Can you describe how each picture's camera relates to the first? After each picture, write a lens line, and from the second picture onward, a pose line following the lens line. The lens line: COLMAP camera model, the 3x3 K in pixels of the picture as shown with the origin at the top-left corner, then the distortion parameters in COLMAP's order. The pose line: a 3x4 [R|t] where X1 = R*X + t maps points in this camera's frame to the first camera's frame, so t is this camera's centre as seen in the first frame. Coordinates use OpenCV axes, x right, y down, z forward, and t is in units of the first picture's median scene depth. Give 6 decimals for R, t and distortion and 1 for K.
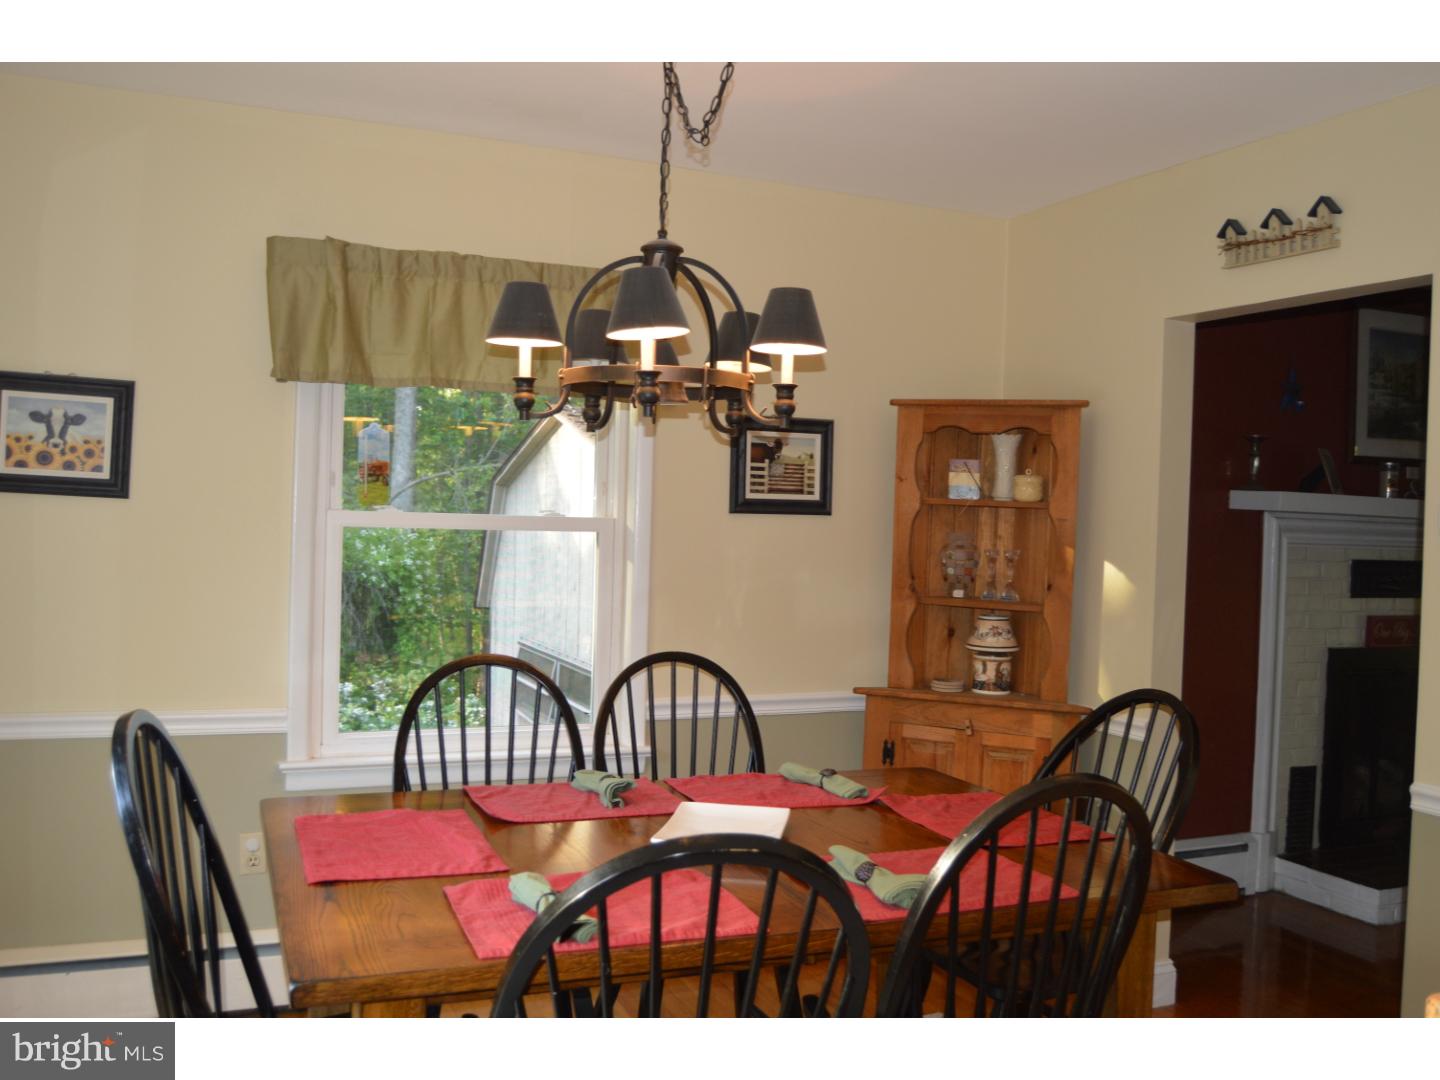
lens RADIAL K [[1259.5, 0, 720.0], [0, 1259.5, 540.0], [0, 0, 1]] dist [-0.075717, -0.000164]
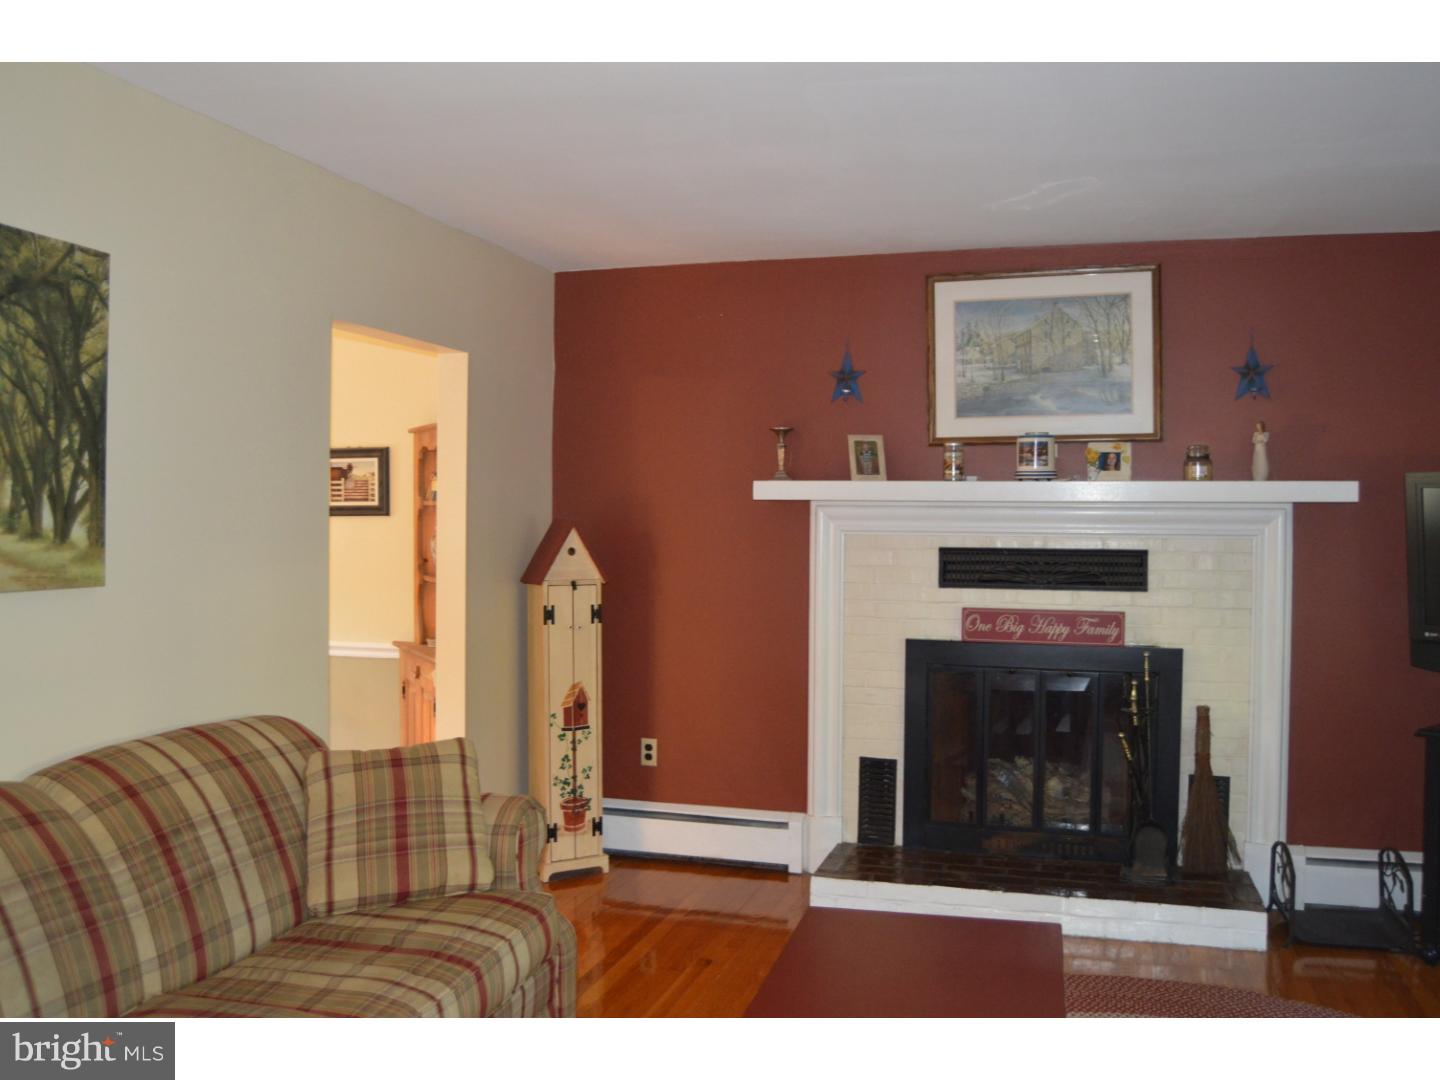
lens RADIAL K [[1259.5, 0, 720.0], [0, 1259.5, 540.0], [0, 0, 1]] dist [-0.075717, -0.000164]
pose [[0.760989, -0.014296, -0.648607, 1.063692], [0.005863, 0.999868, -0.015159, 0.025215], [0.648738, 0.007733, 0.760973, 0.162181]]
